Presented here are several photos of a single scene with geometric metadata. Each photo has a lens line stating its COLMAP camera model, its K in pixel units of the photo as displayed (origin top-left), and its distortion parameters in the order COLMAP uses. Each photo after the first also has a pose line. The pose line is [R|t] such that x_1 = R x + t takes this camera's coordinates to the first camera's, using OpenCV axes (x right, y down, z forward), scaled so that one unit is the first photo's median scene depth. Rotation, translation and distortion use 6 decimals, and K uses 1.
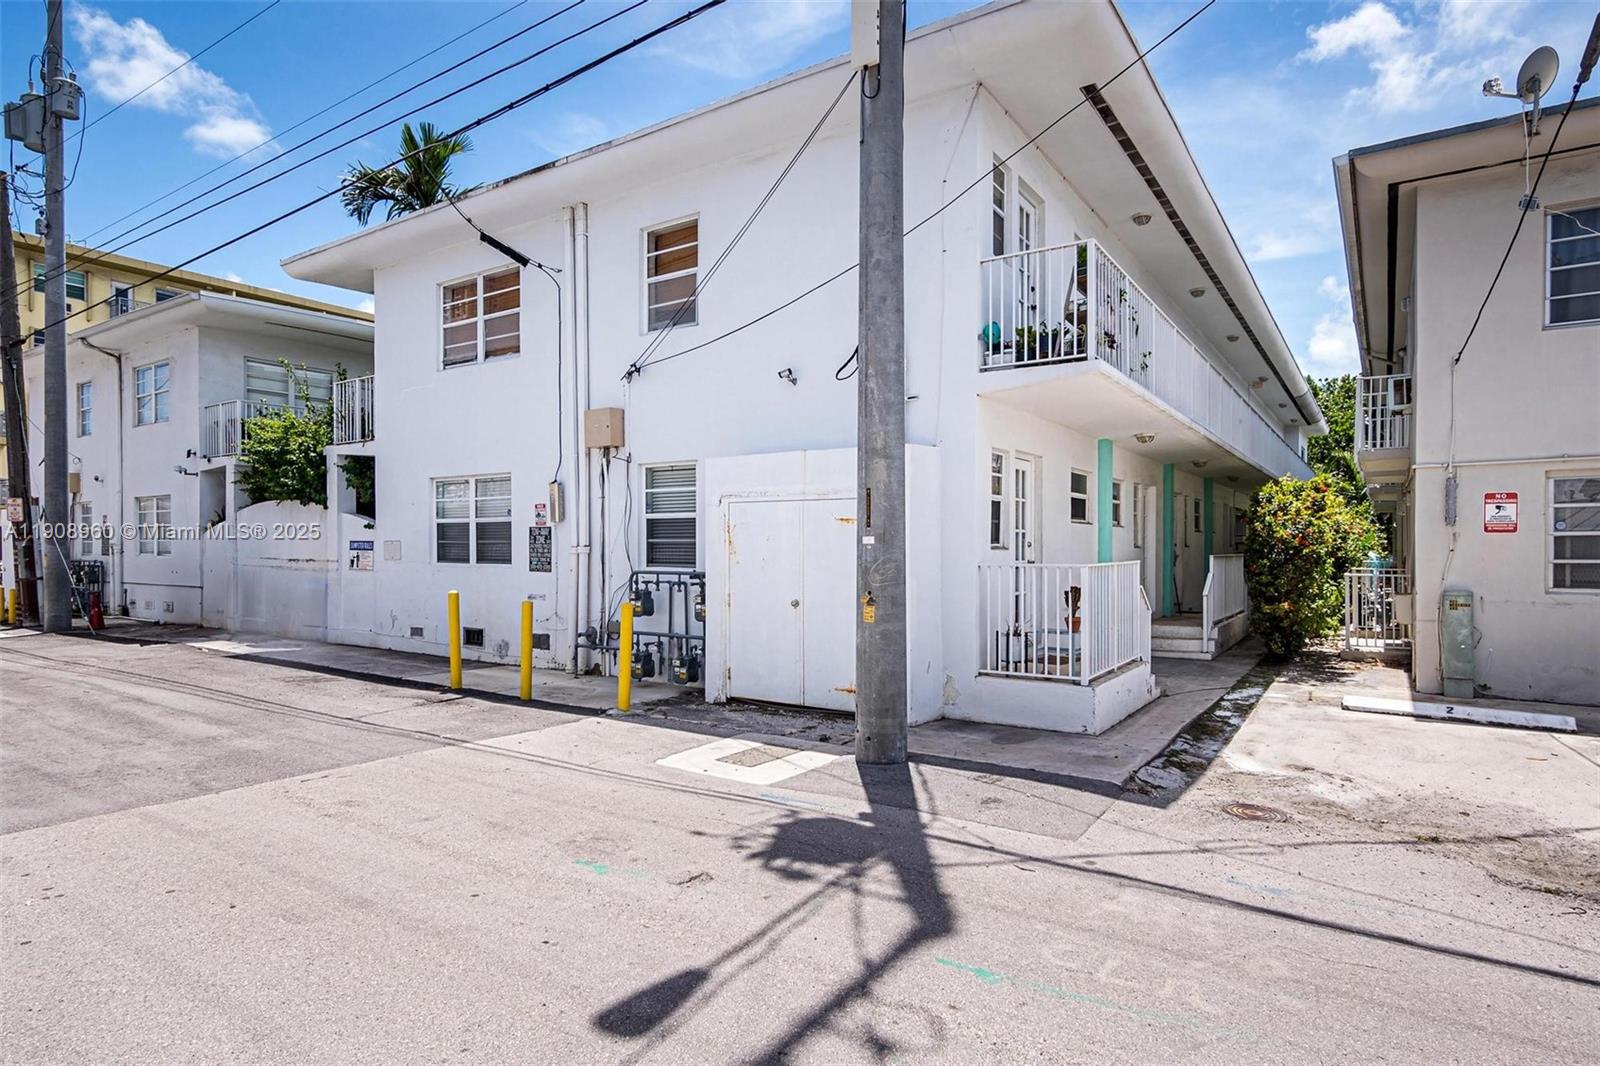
lens RADIAL K [[849.7, 0, 799.2], [0, 849.7, 539.9], [0, 0, 1]] dist [-0.002942, 0.000083]
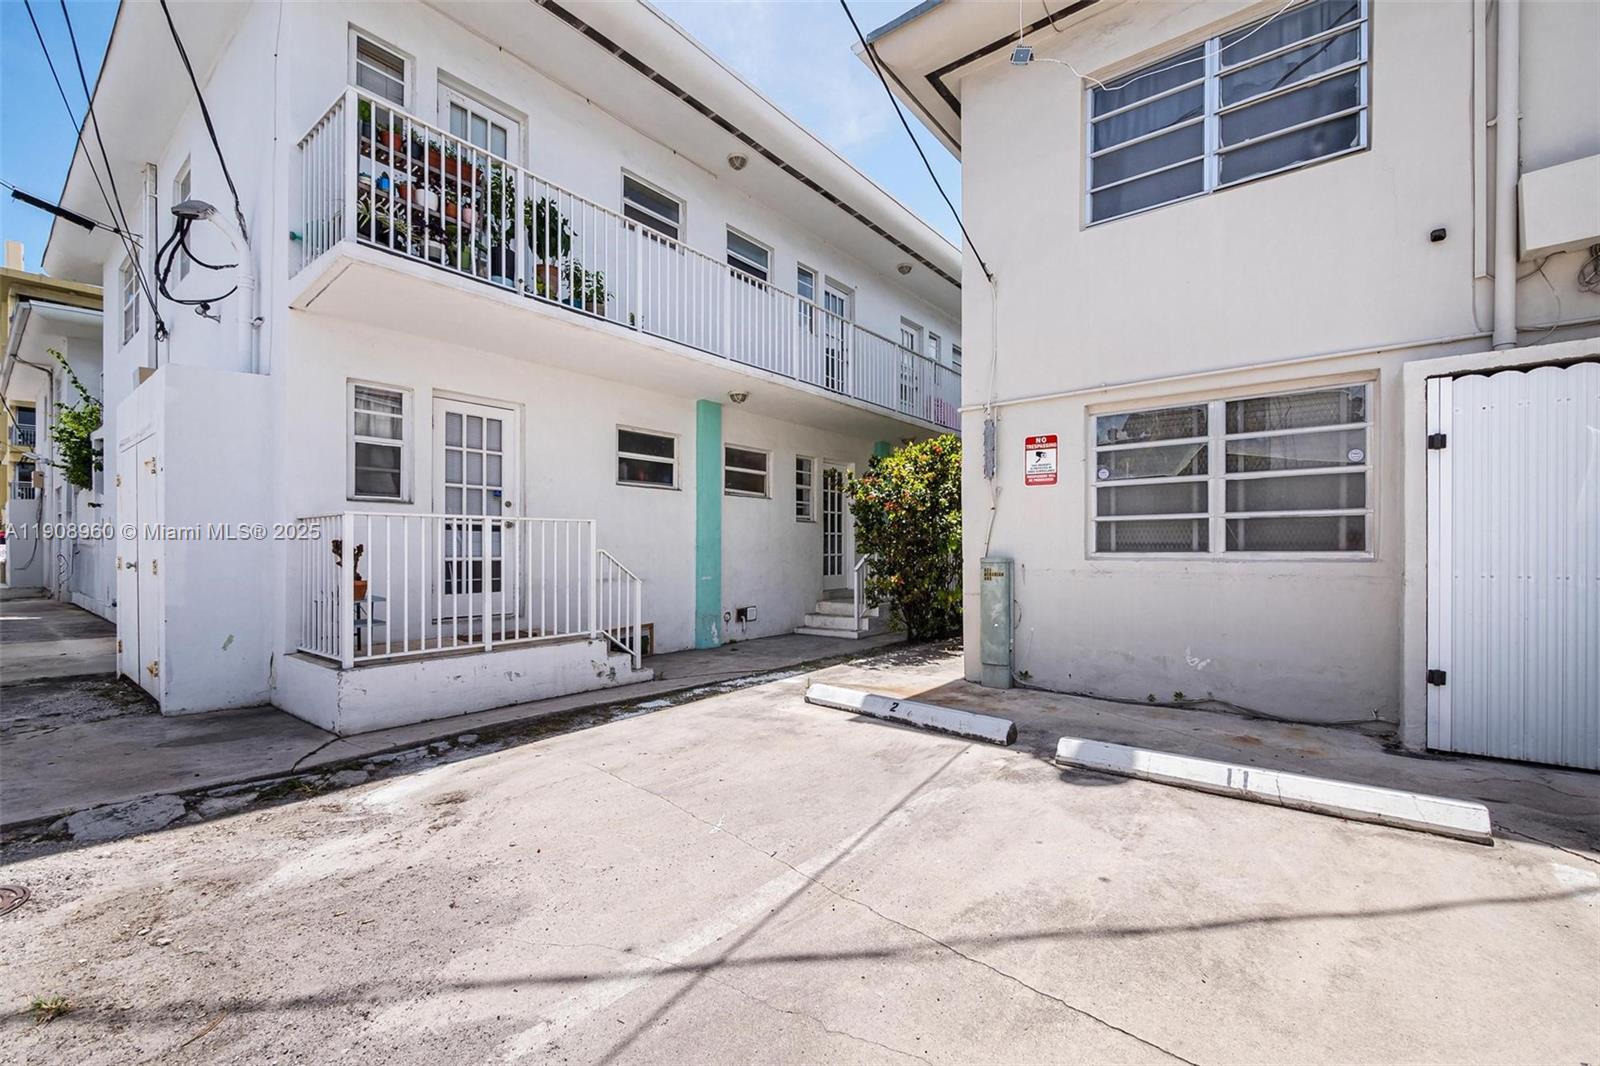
lens RADIAL K [[662.4, 0, 804.4], [0, 662.4, 538.9], [0, 0, 1]] dist [-0.003250, -0.000239]
pose [[0.997596, -0.001013, -0.069292, 0.659523], [0.000543, 0.999977, -0.006793, 0.048183], [0.069297, 0.006739, 0.997573, 0.359980]]
